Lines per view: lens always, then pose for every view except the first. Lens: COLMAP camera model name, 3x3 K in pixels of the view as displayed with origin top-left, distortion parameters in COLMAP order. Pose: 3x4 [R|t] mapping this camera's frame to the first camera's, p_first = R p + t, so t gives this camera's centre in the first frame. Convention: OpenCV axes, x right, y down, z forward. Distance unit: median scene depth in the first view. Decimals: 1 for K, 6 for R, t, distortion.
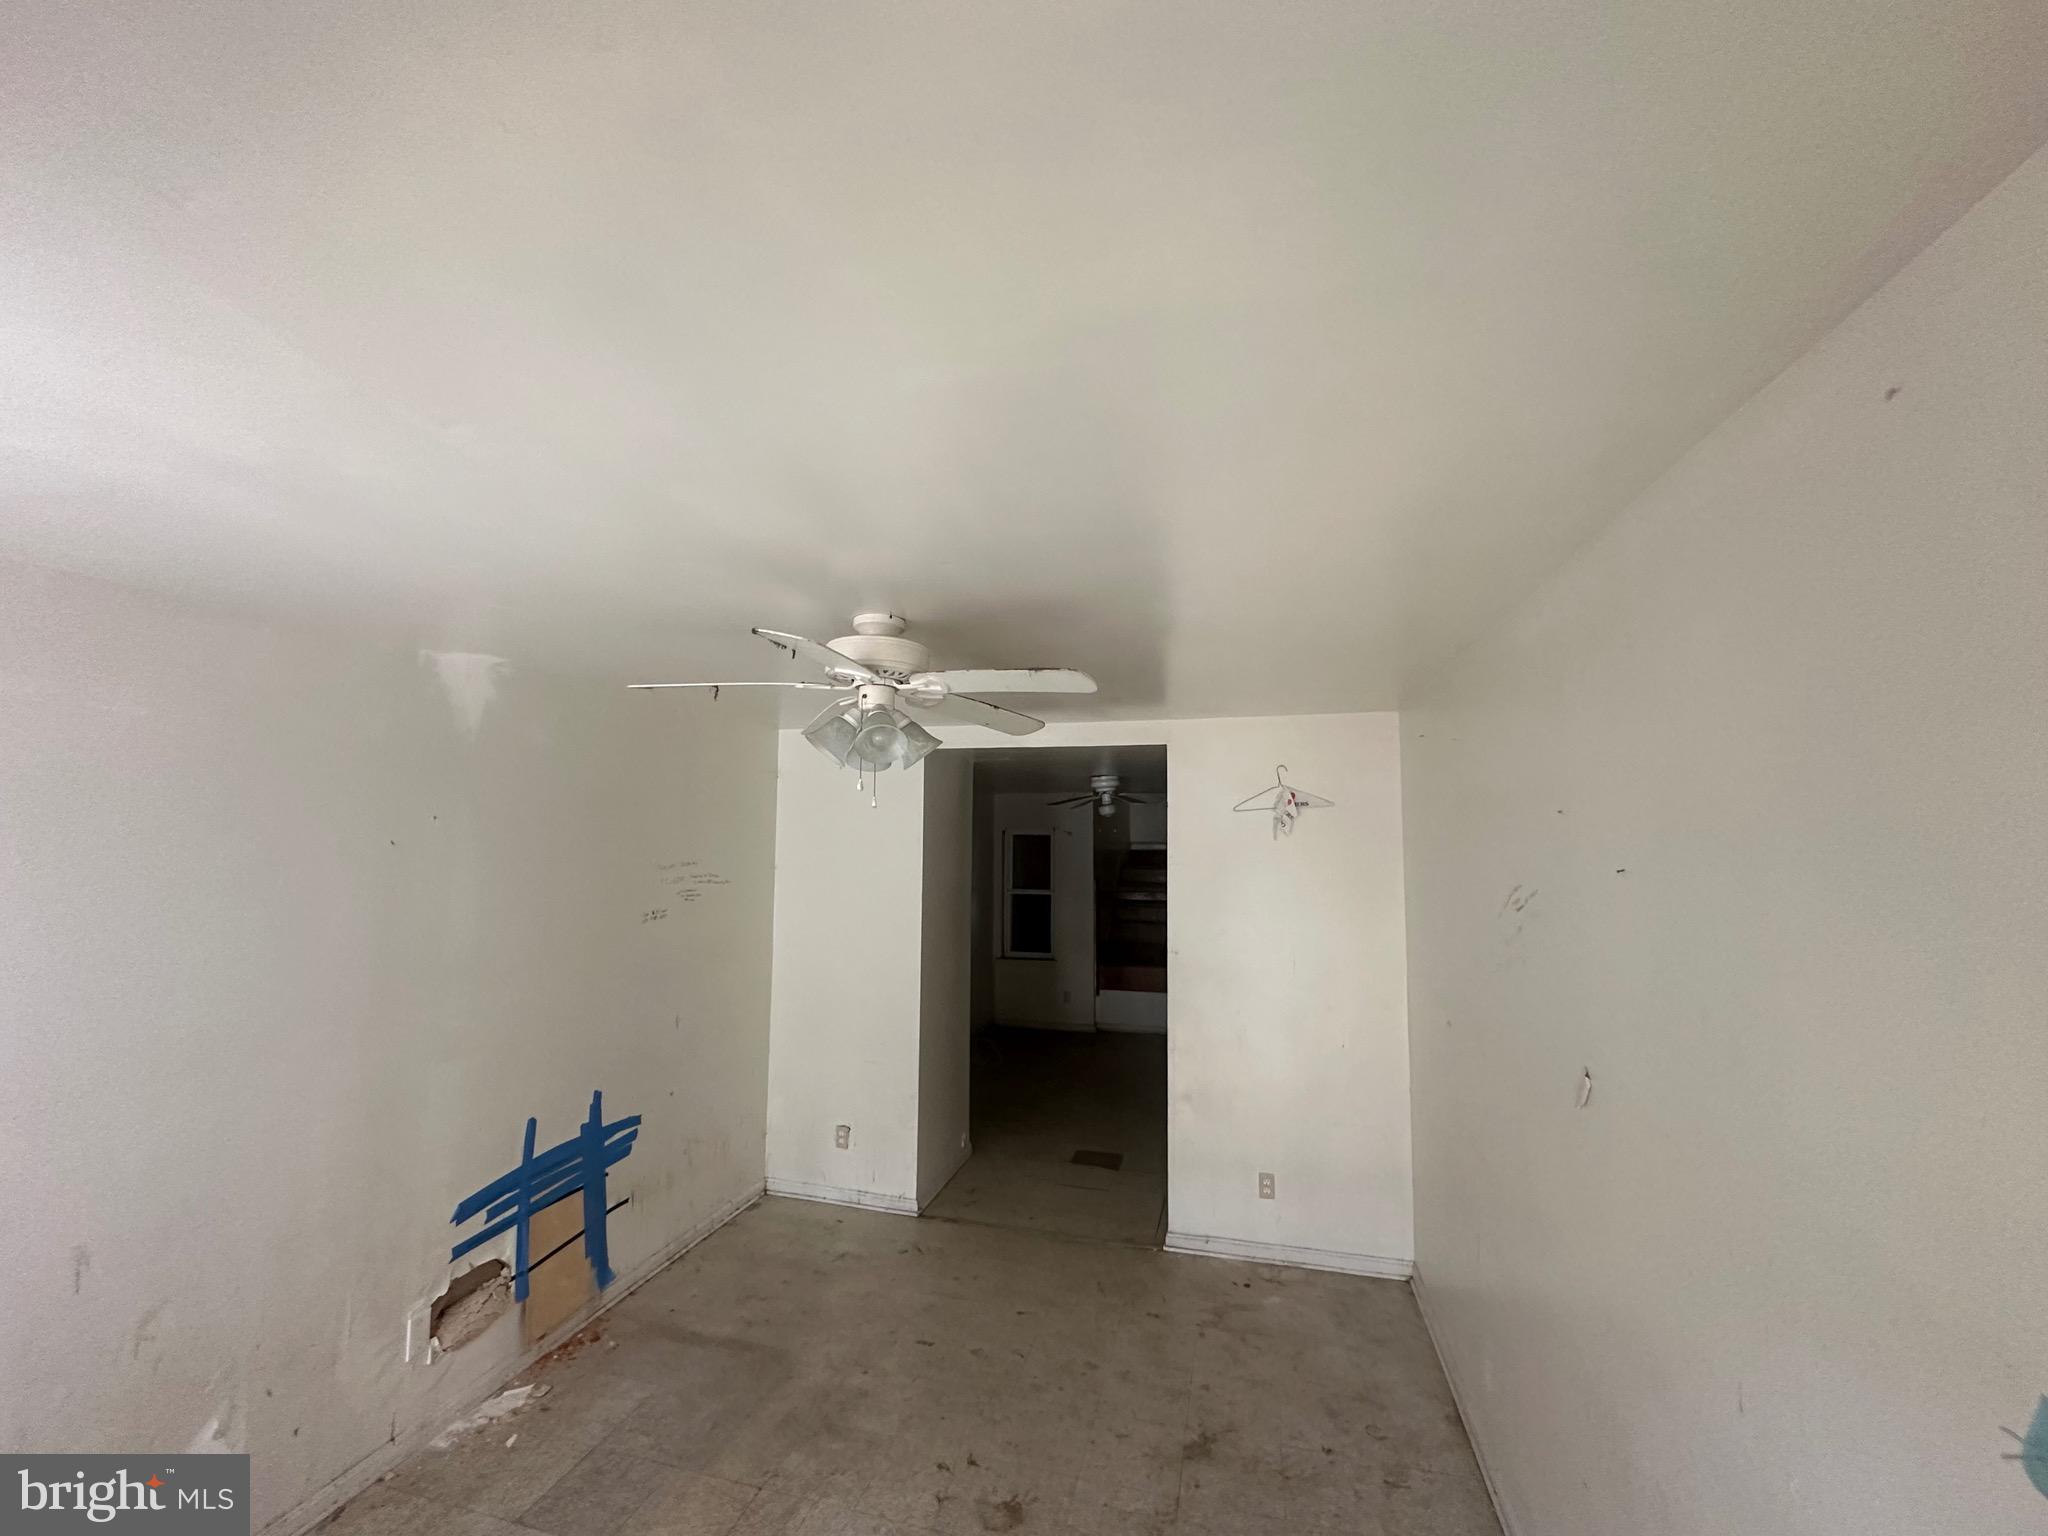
lens RADIAL K [[819.7, 0, 1024.0], [0, 819.7, 768.0], [0, 0, 1]] dist [-0.003265, -0.000206]
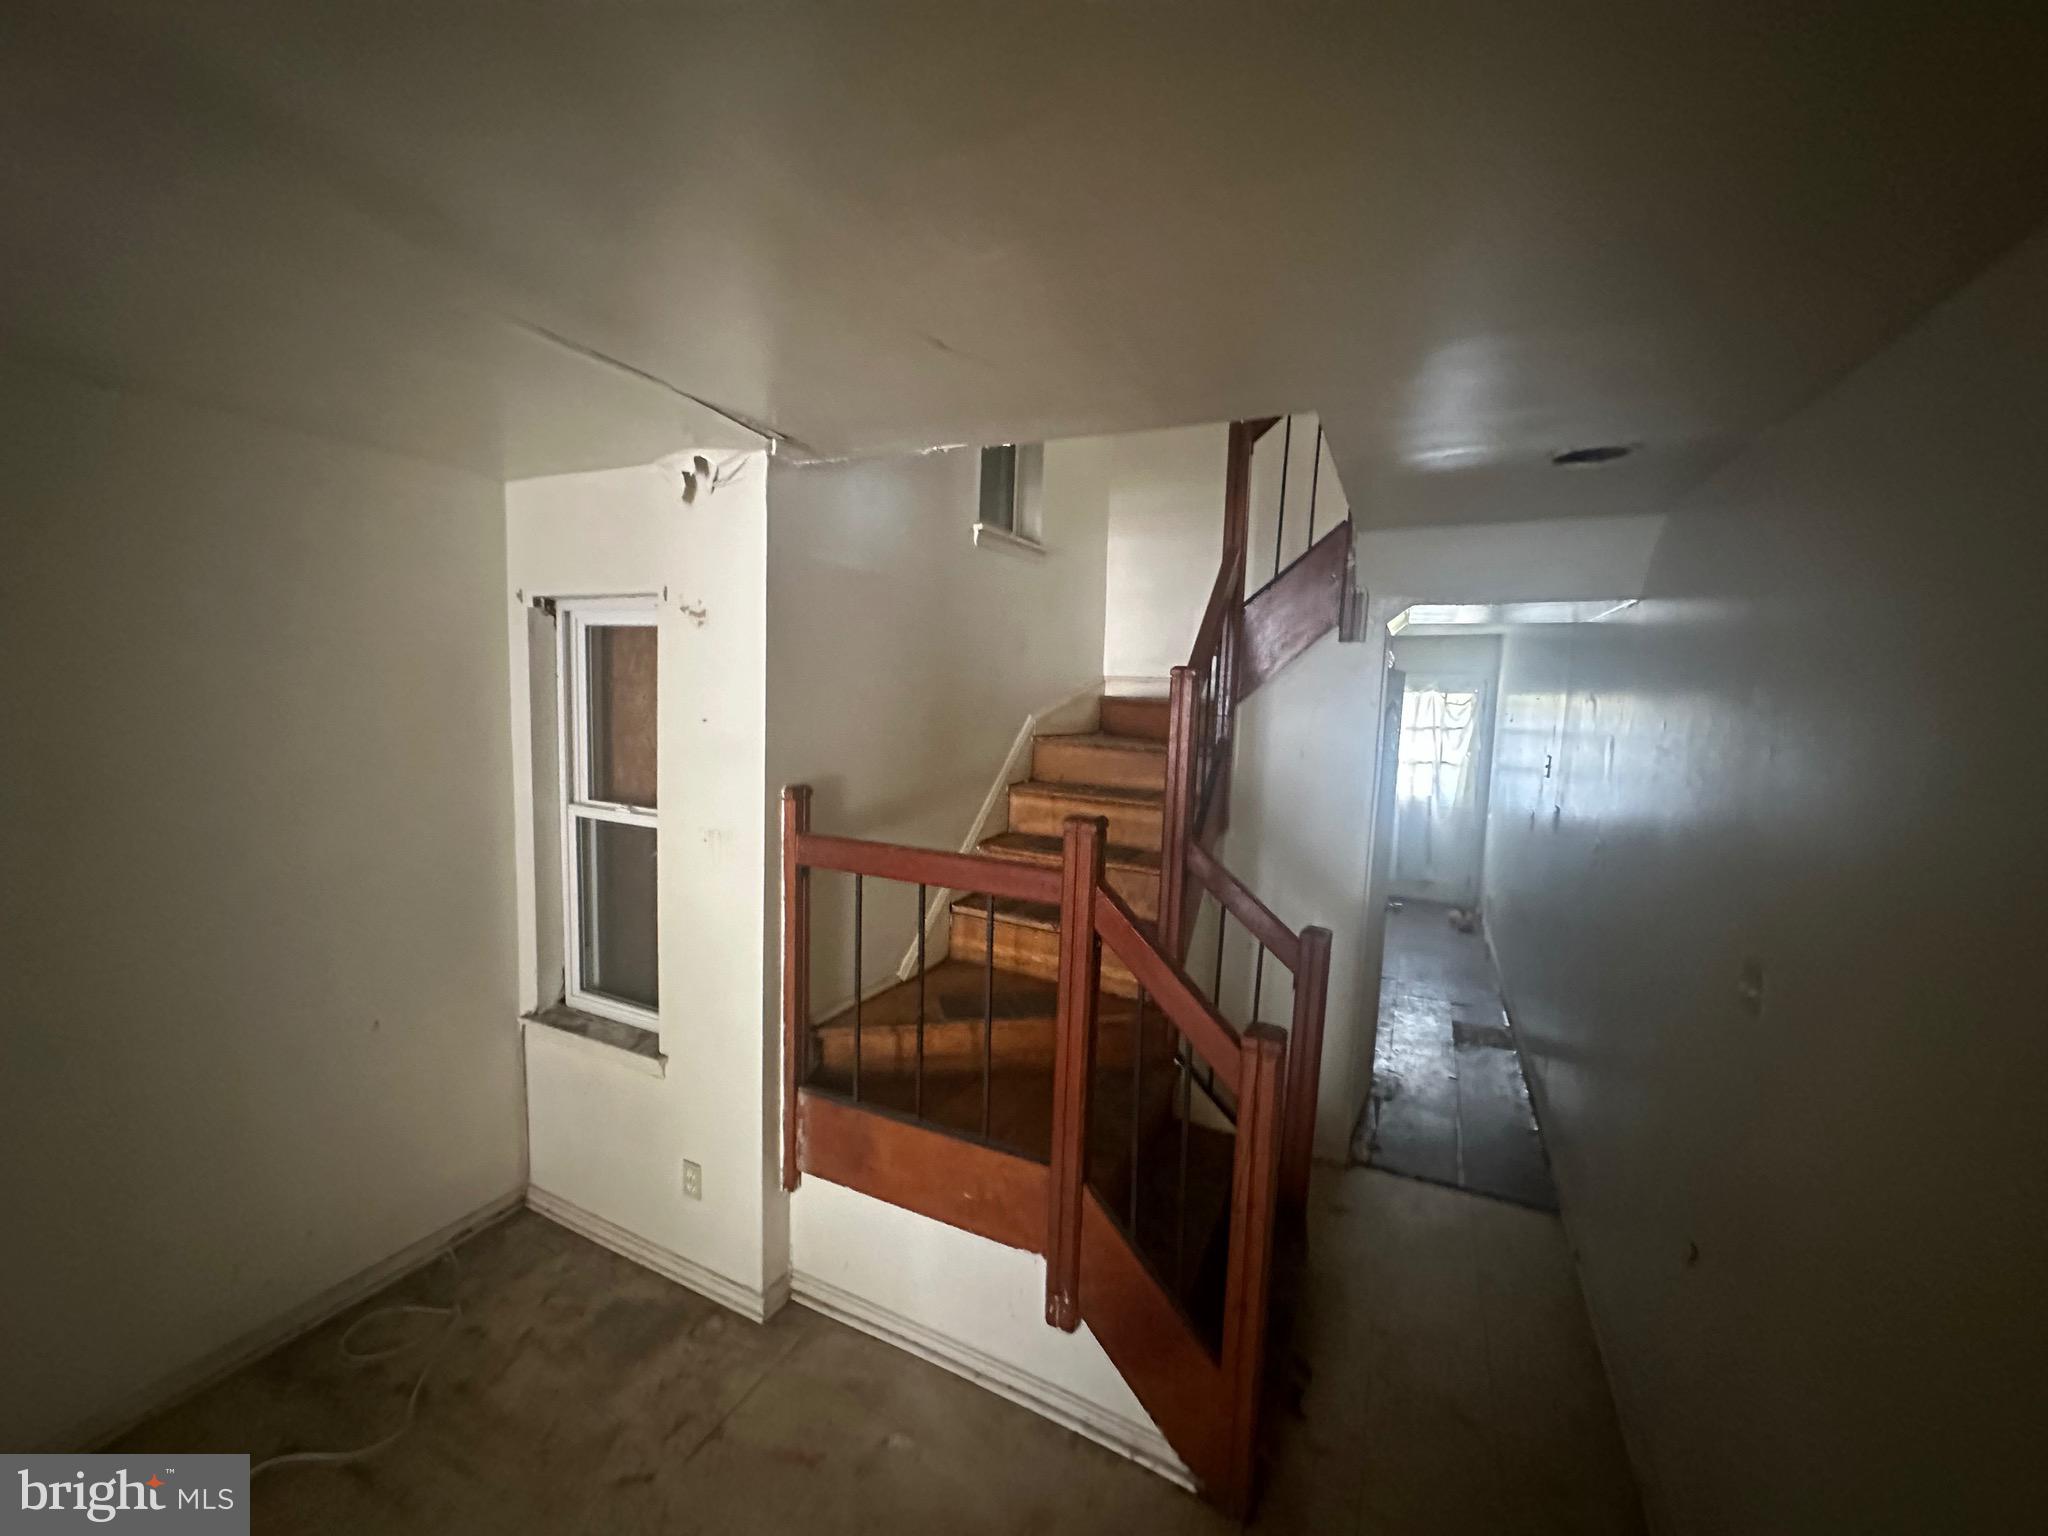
lens RADIAL K [[819.7, 0, 1024.0], [0, 819.7, 768.0], [0, 0, 1]] dist [-0.003265, -0.000206]
pose [[0.981727, 0.046212, -0.184599, 0.208252], [-0.012826, 0.983928, 0.178104, 0.078003], [0.189863, -0.172482, 0.966541, 0.738092]]
